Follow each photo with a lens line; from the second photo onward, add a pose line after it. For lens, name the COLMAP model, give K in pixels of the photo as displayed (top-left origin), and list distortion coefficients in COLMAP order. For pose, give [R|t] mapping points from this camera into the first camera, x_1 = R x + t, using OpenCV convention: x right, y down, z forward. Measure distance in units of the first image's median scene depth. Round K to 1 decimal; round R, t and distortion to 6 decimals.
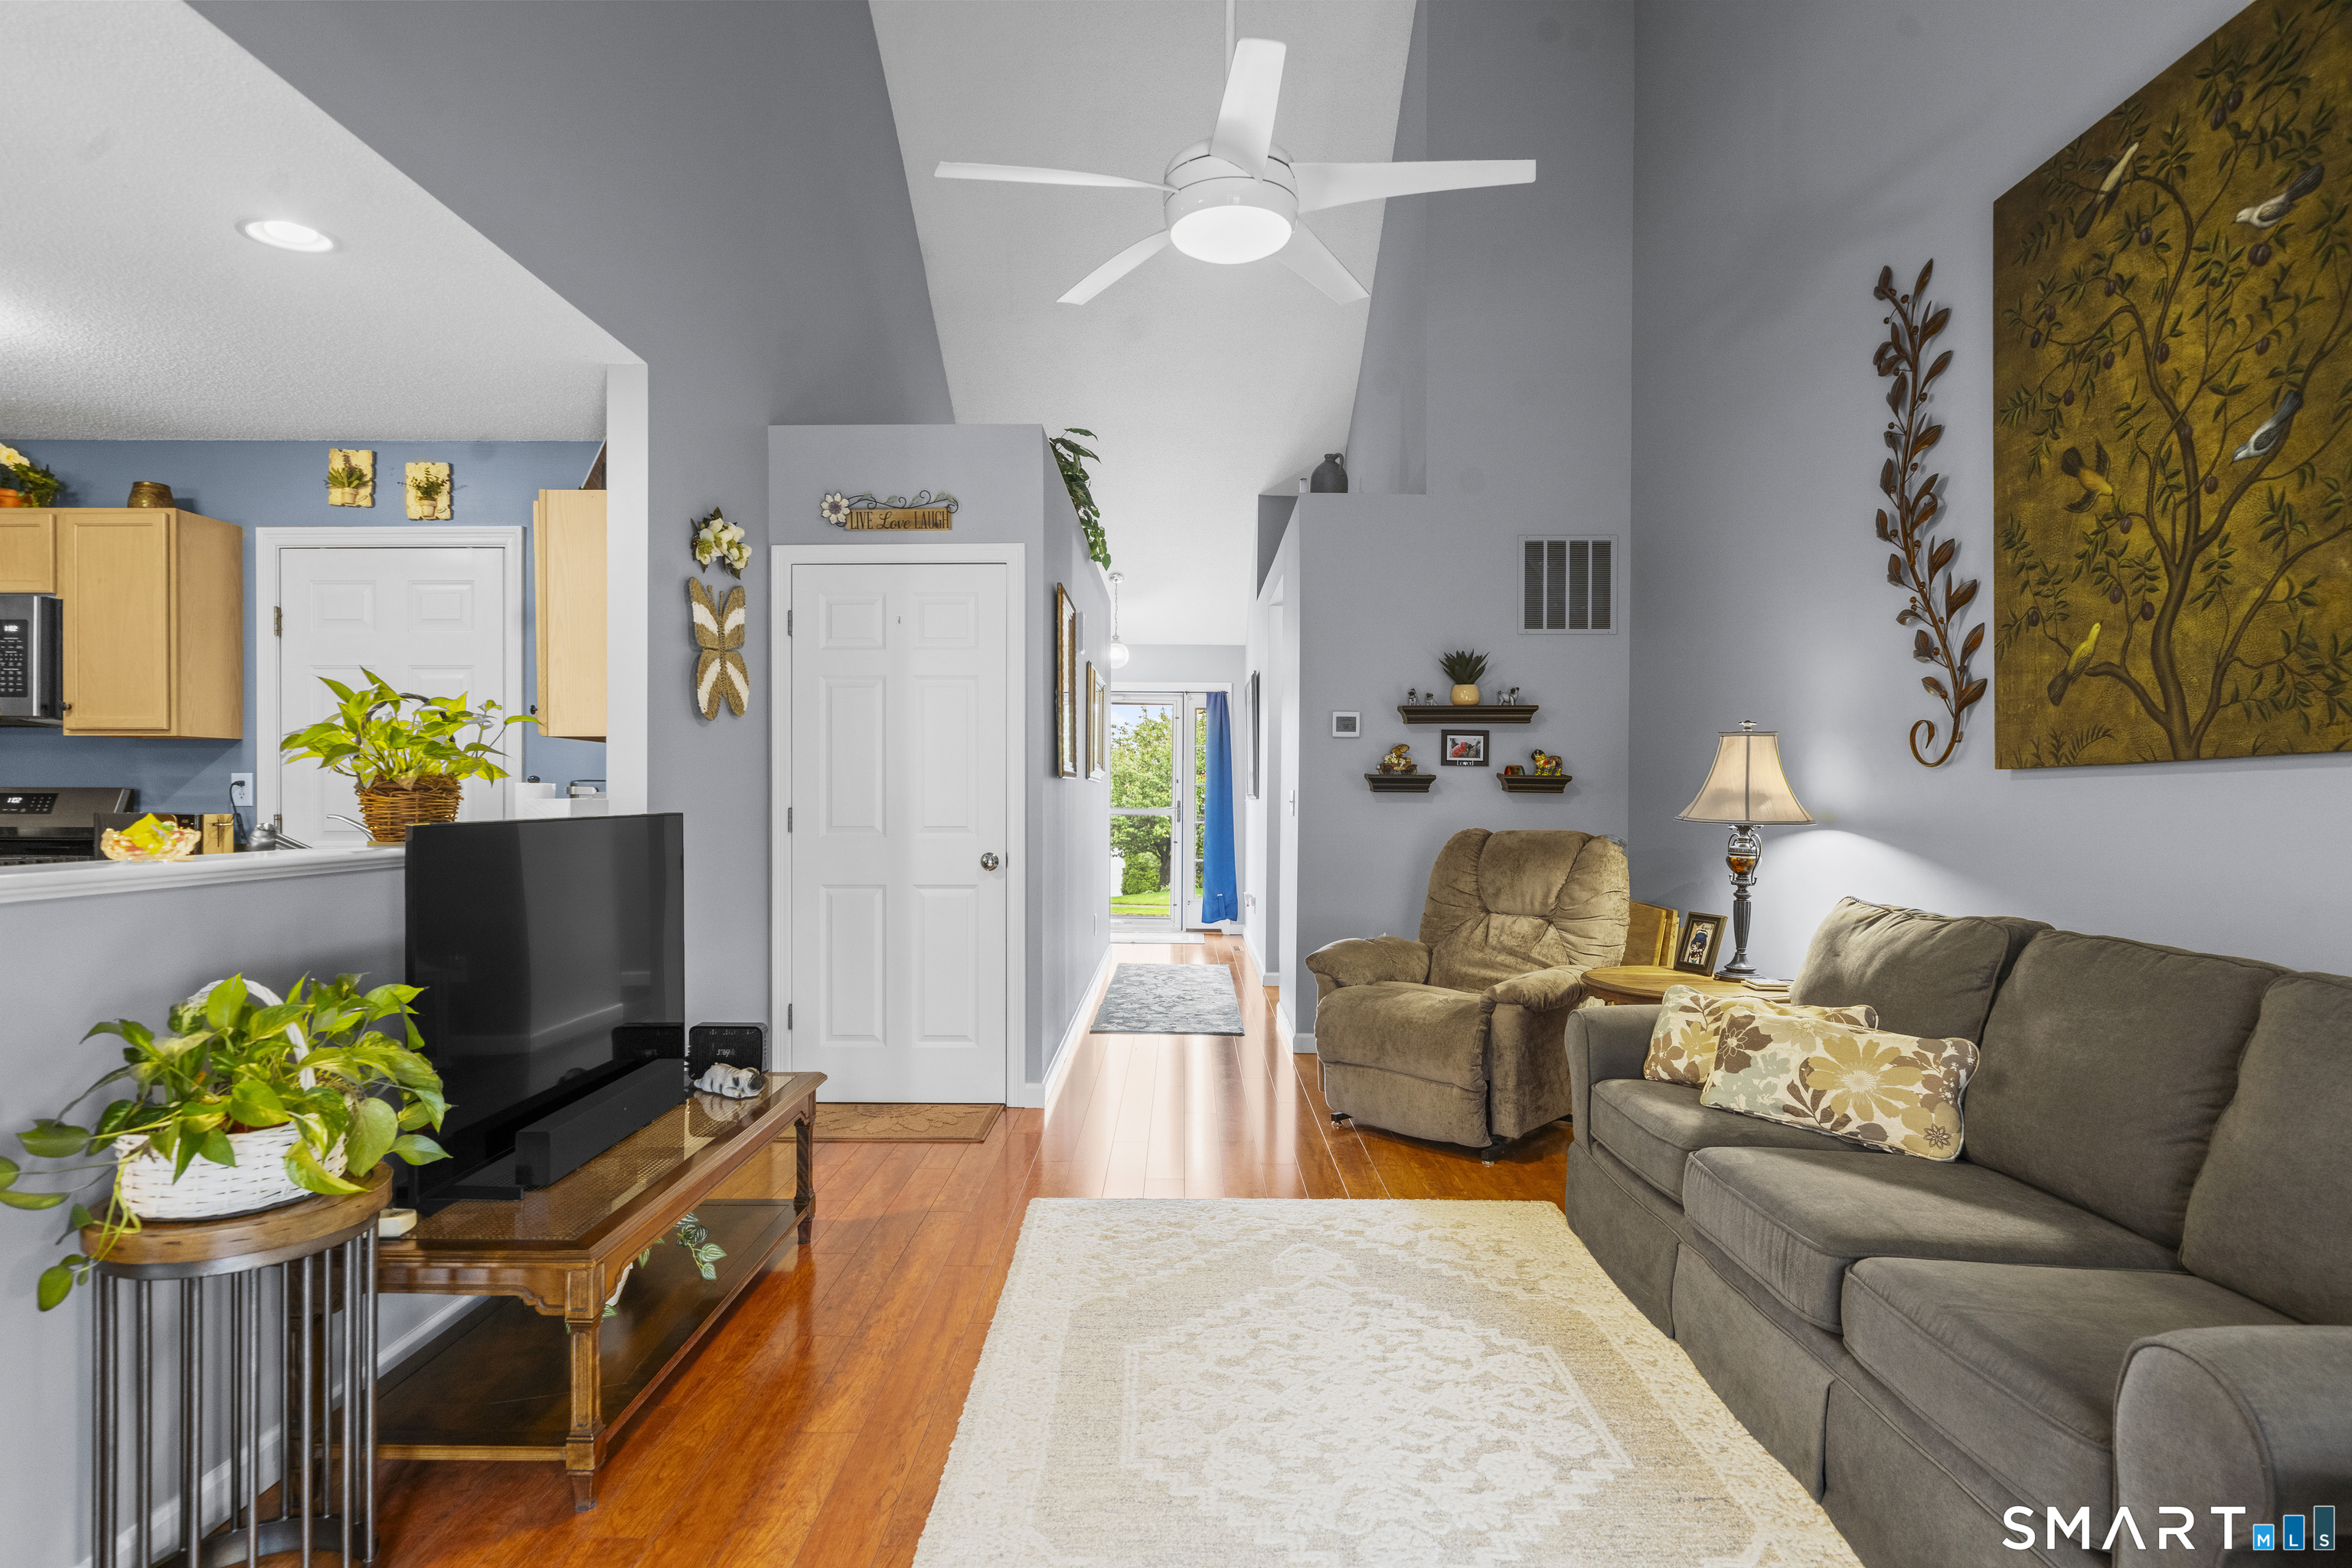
lens RADIAL K [[1204.1, 0, 1171.0], [0, 1204.1, 786.1], [0, 0, 1]] dist [-0.006136, -0.001215]
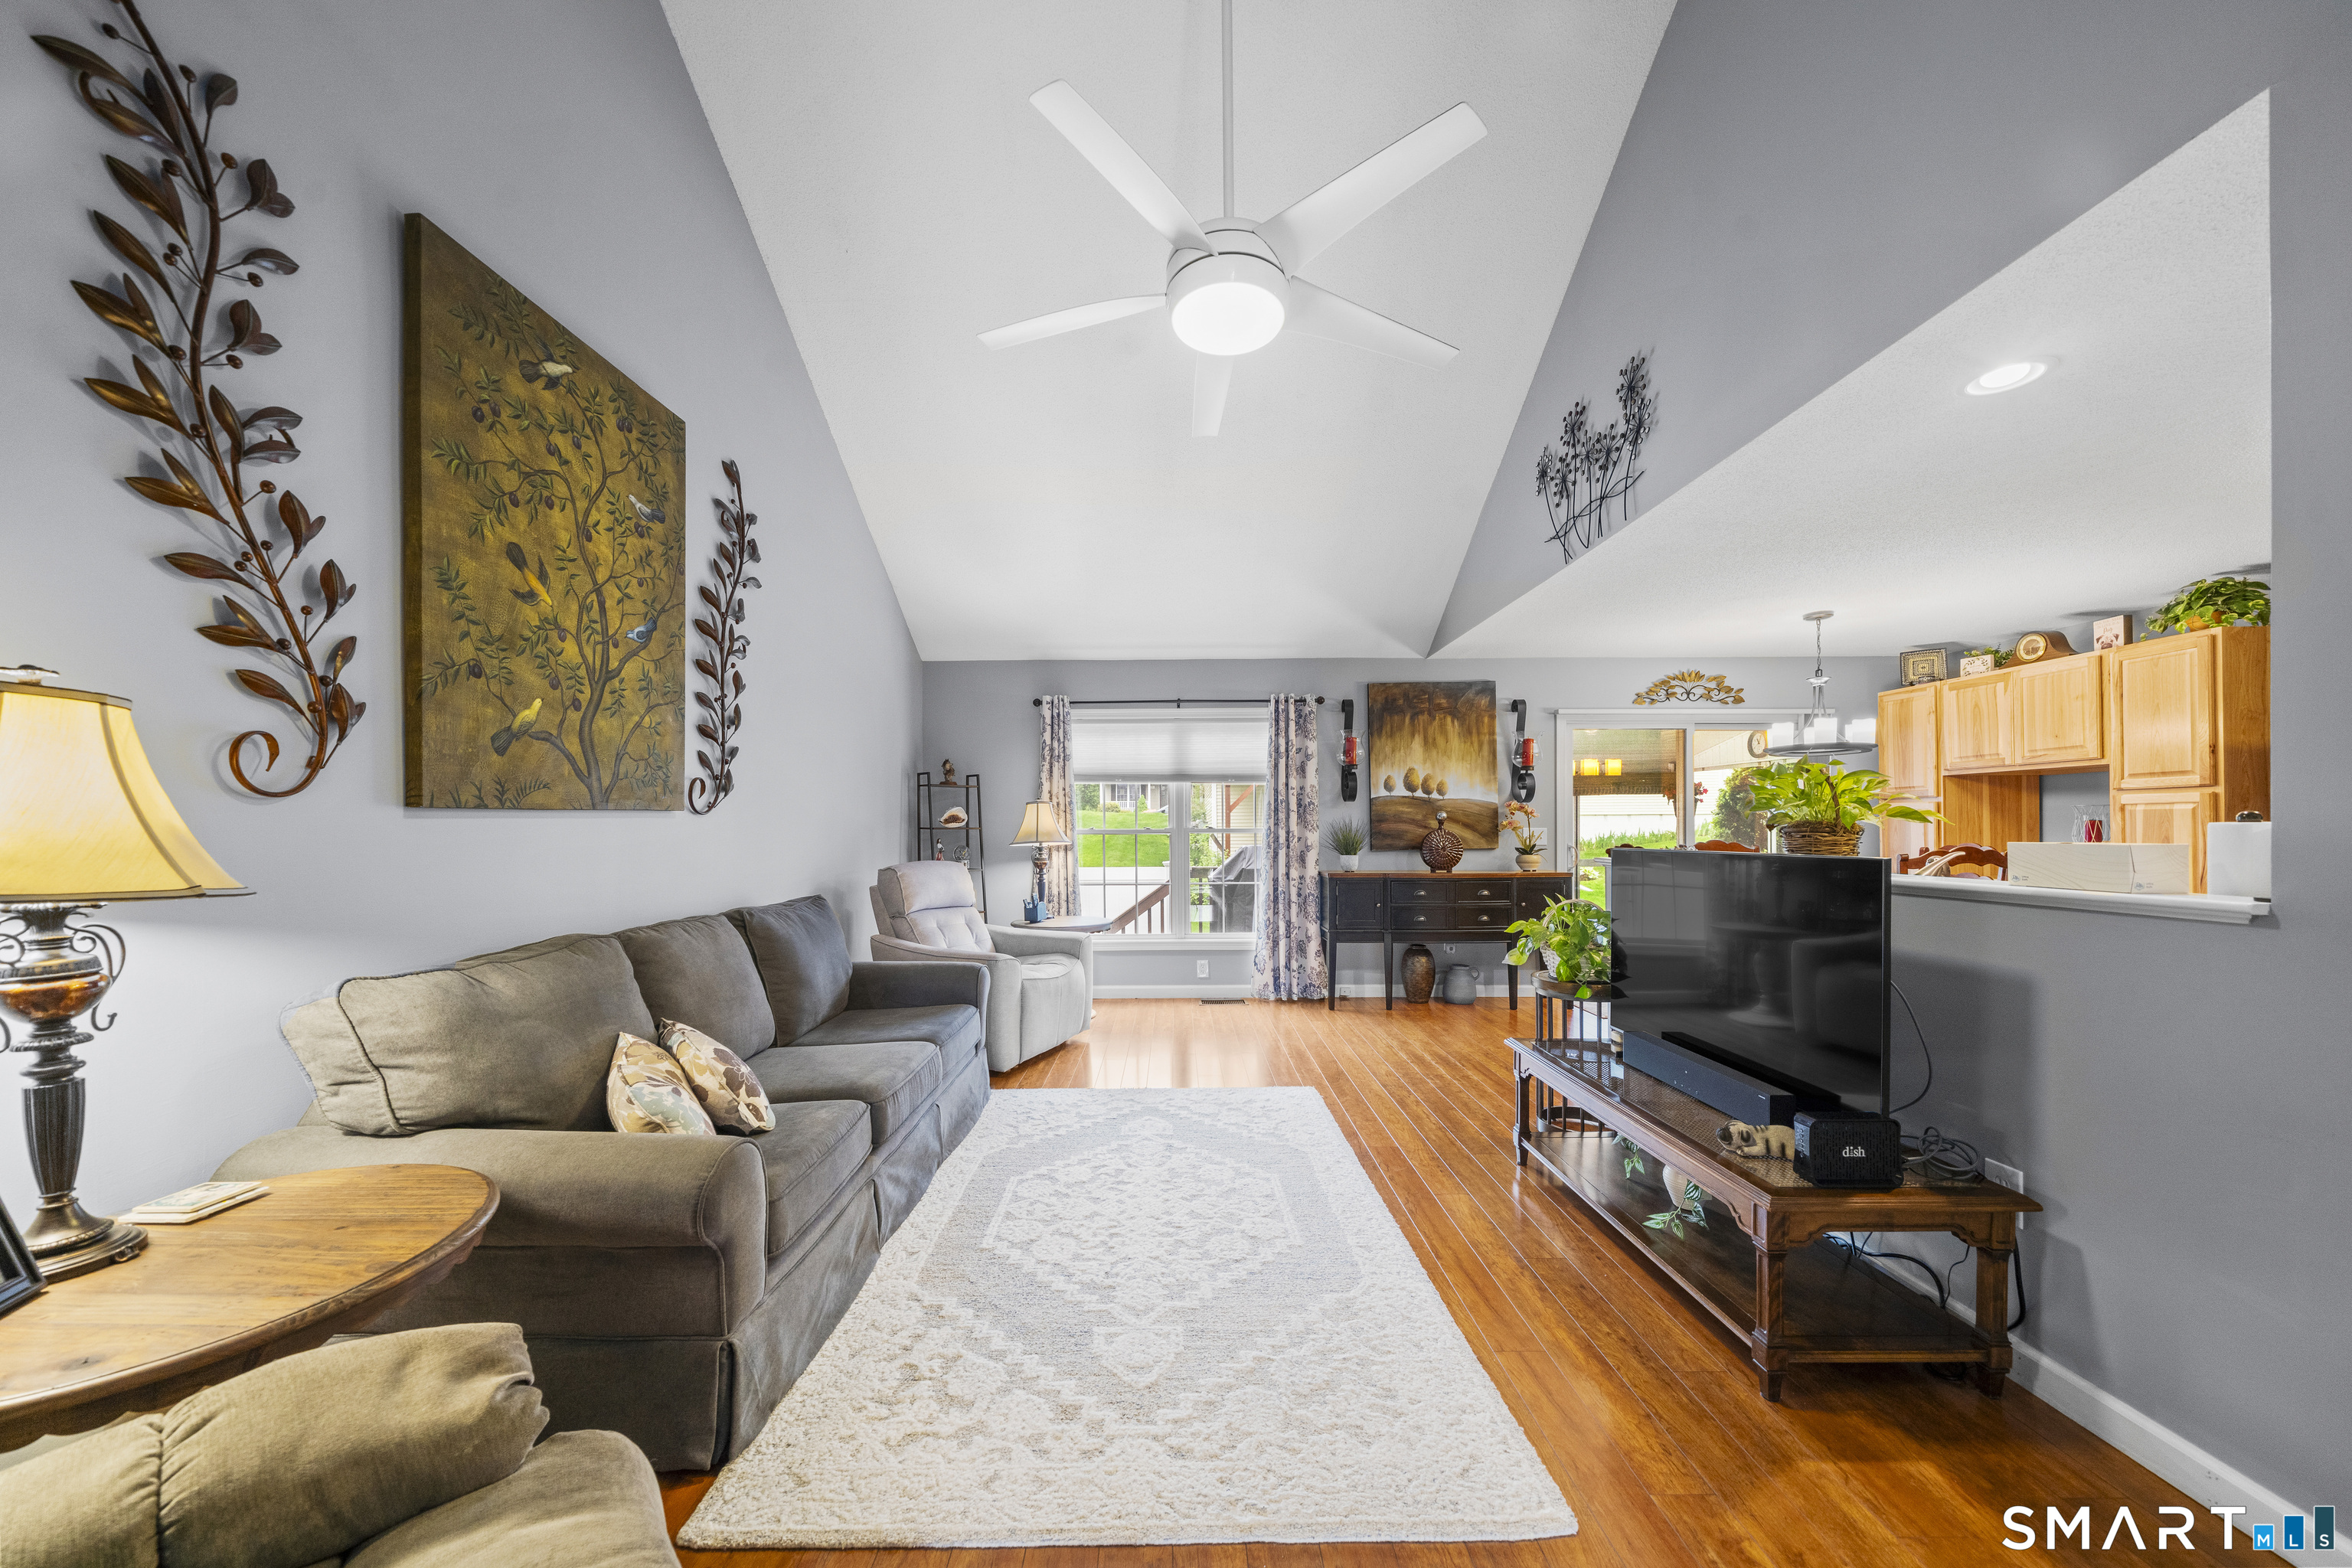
lens RADIAL K [[816.0, 0, 1075.8], [0, 816.0, 823.3], [0, 0, 1]] dist [-0.000664, -0.000023]
pose [[-0.994230, -0.002385, 0.107243, 0.103638], [-0.003696, 0.999921, -0.012030, 0.005048], [-0.107206, -0.012357, -0.994160, 1.704395]]
